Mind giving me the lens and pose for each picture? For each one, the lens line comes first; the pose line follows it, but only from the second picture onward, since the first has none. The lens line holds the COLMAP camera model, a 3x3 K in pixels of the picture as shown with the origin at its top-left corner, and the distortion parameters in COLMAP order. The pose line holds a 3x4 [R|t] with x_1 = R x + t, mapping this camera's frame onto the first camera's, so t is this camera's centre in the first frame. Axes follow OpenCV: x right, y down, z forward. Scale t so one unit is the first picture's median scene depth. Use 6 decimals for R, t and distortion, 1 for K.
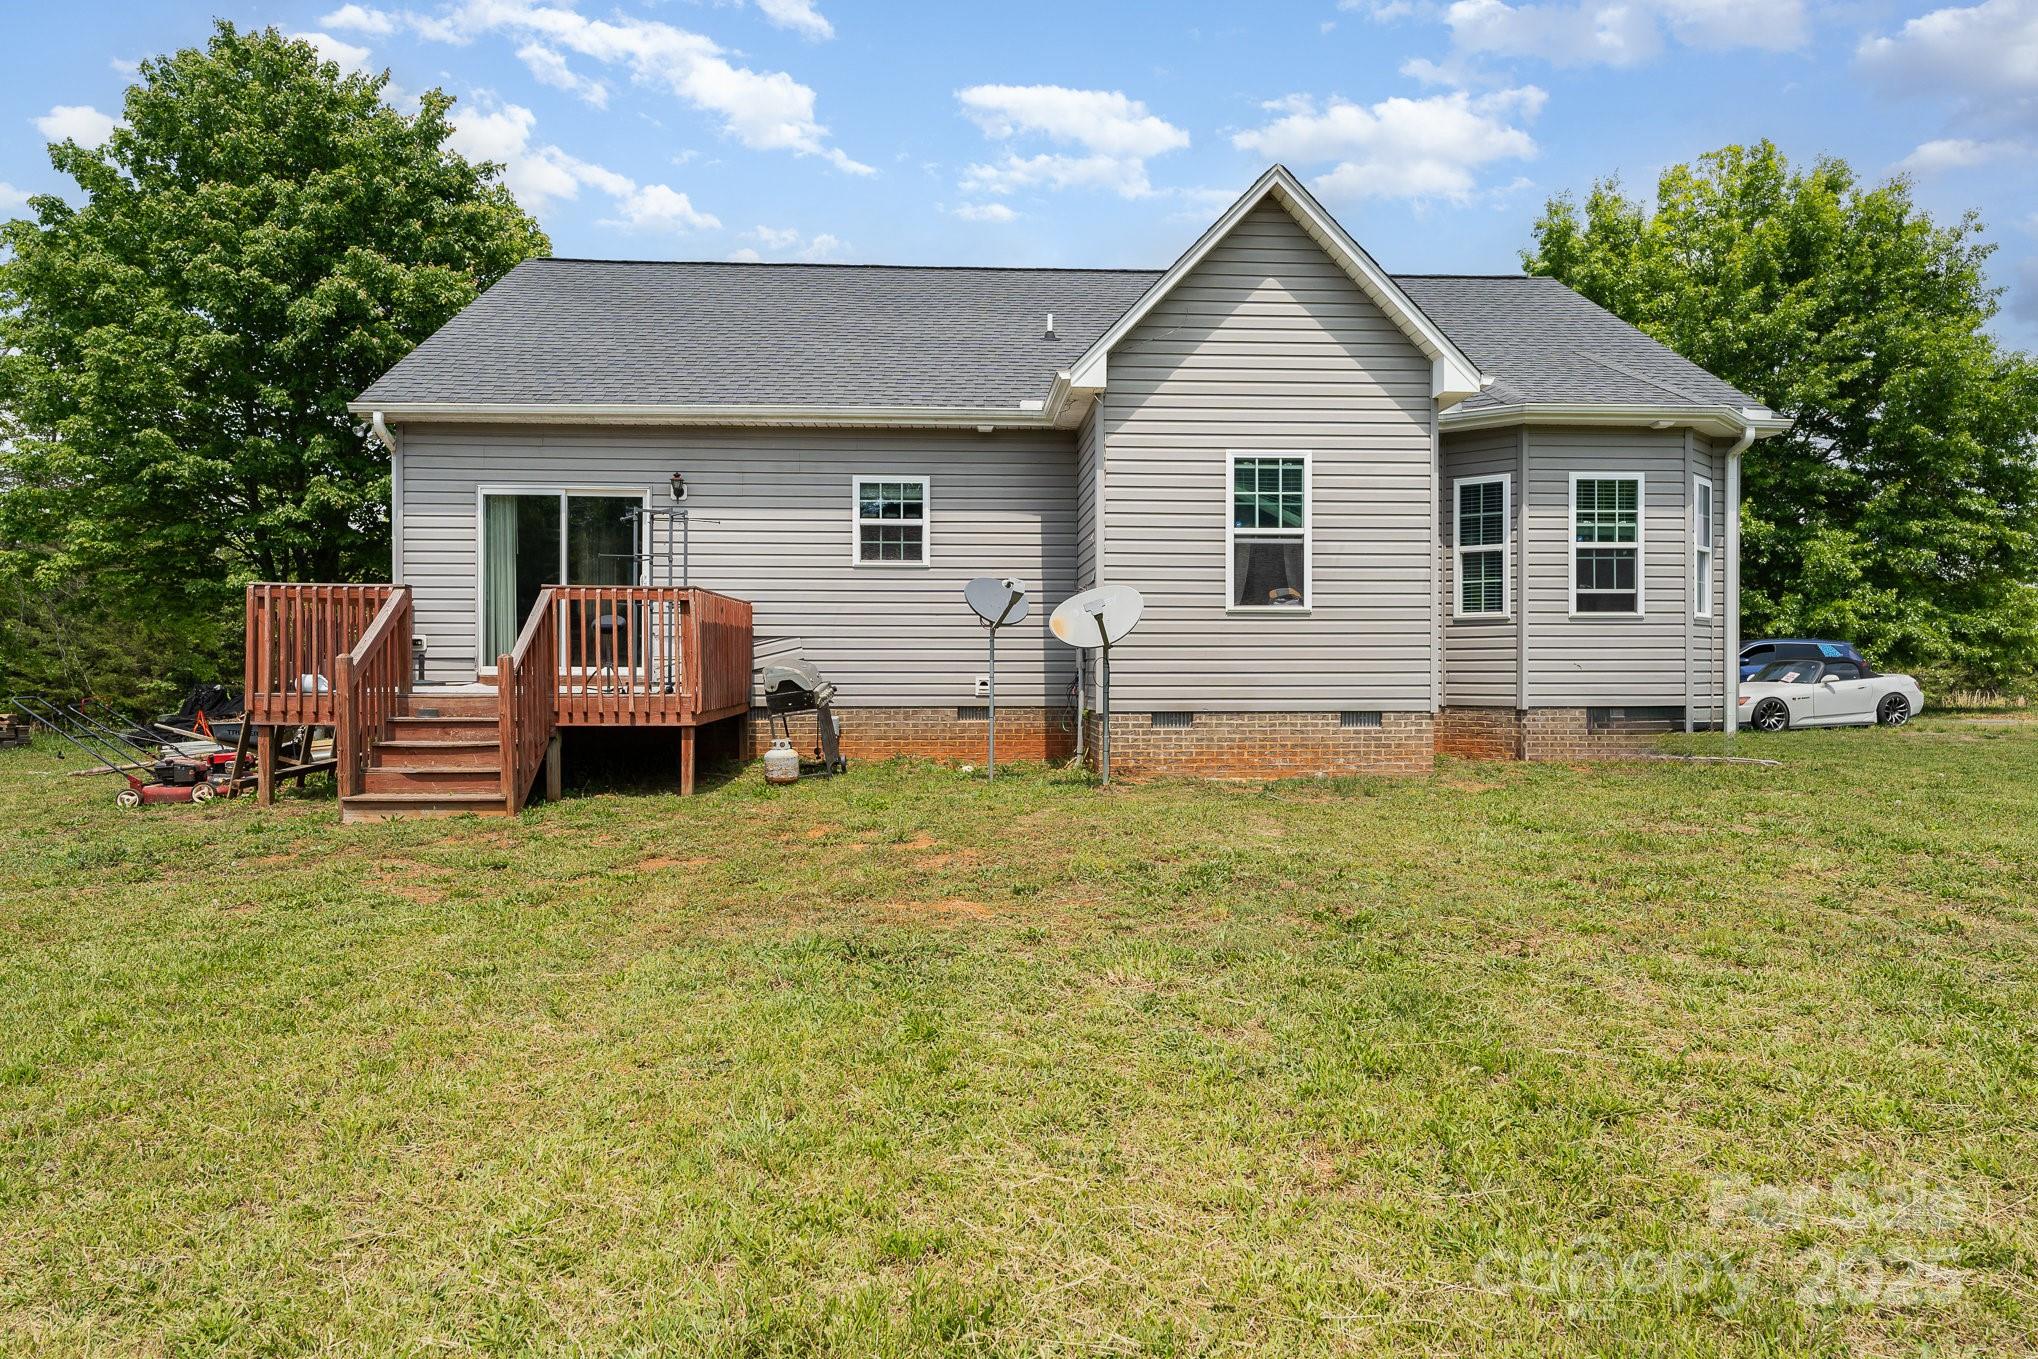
lens RADIAL K [[903.6, 0, 992.2], [0, 903.6, 678.1], [0, 0, 1]] dist [0.000408, 0.000100]
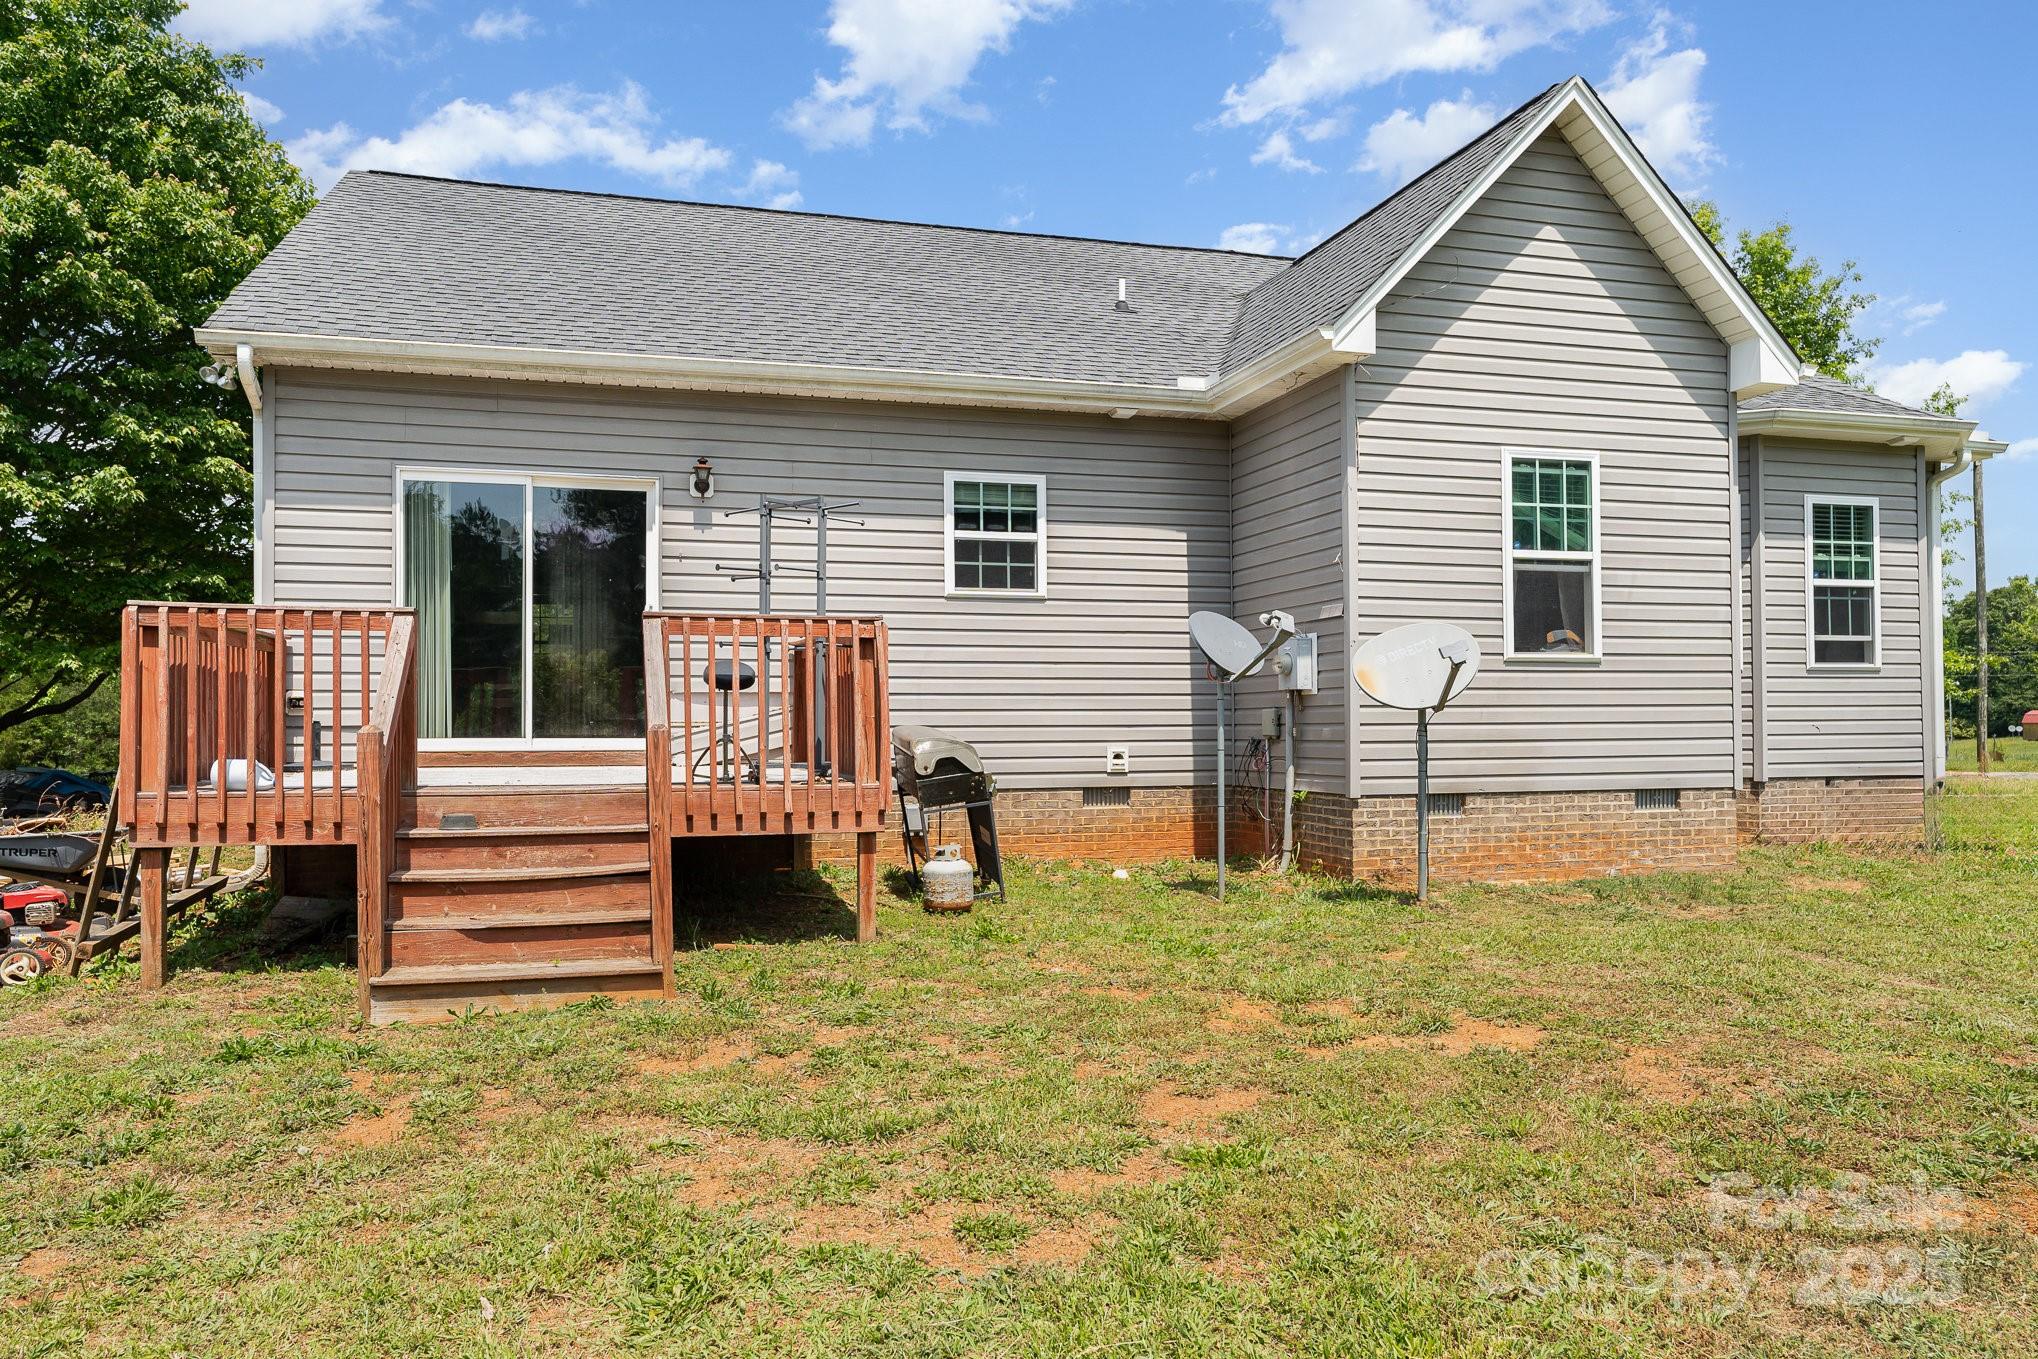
lens RADIAL K [[1066.5, 0, 1018.4], [0, 1066.5, 722.3], [0, 0, 1]] dist [-0.000152, 0.001550]
pose [[0.987540, -0.005106, 0.157282, -0.242208], [0.007829, 0.999830, -0.016700, -0.008361], [-0.157170, 0.017723, 0.987412, 0.157362]]
